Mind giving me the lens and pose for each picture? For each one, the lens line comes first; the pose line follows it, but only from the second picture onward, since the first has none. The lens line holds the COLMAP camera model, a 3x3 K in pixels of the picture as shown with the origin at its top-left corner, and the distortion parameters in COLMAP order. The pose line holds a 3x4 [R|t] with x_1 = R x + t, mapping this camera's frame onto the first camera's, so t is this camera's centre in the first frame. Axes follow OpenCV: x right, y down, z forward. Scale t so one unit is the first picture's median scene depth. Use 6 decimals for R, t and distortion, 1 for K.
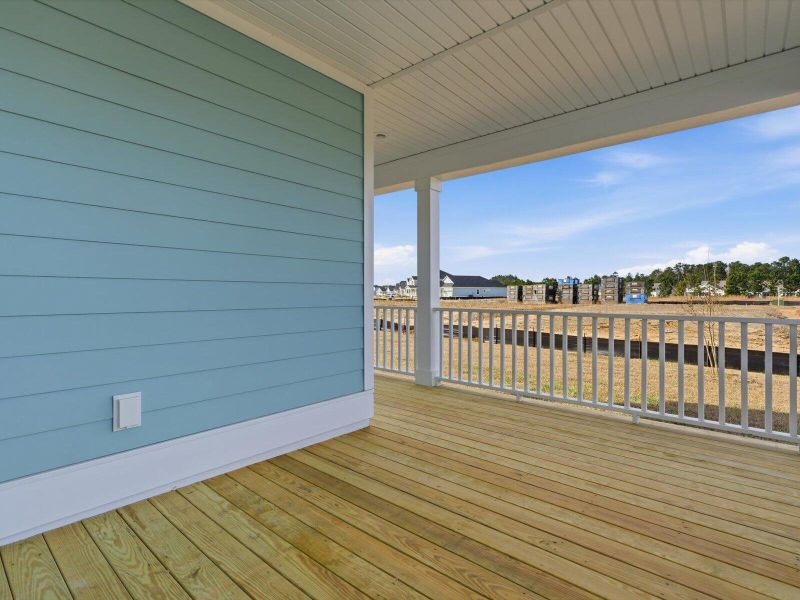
lens RADIAL K [[411.4, 0, 401.3], [0, 411.4, 295.5], [0, 0, 1]] dist [-0.005567, 0.001143]
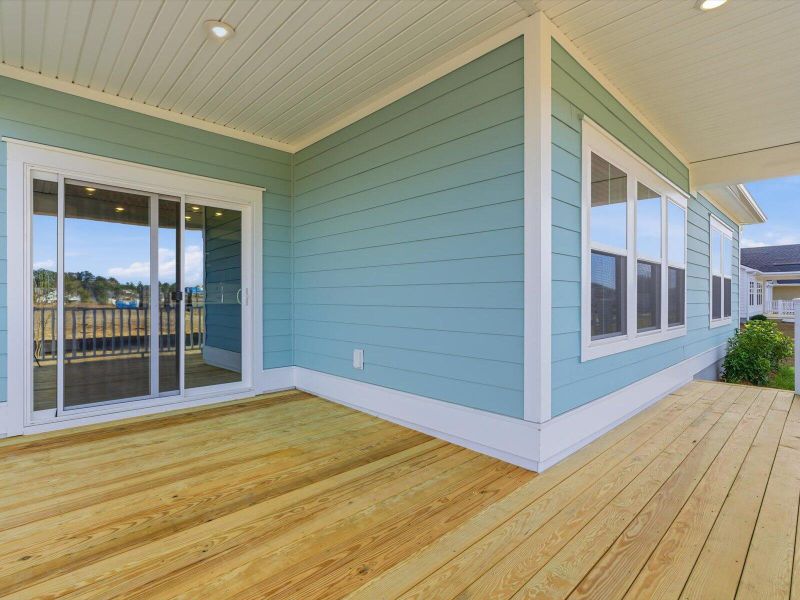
lens RADIAL K [[411.4, 0, 401.6], [0, 411.4, 299.6], [0, 0, 1]] dist [-0.005567, 0.001143]
pose [[-0.112108, -0.000080, -0.993696, 0.873231], [-0.008298, 0.999965, 0.000856, 0.012169], [0.993661, 0.008342, -0.112105, 1.078884]]
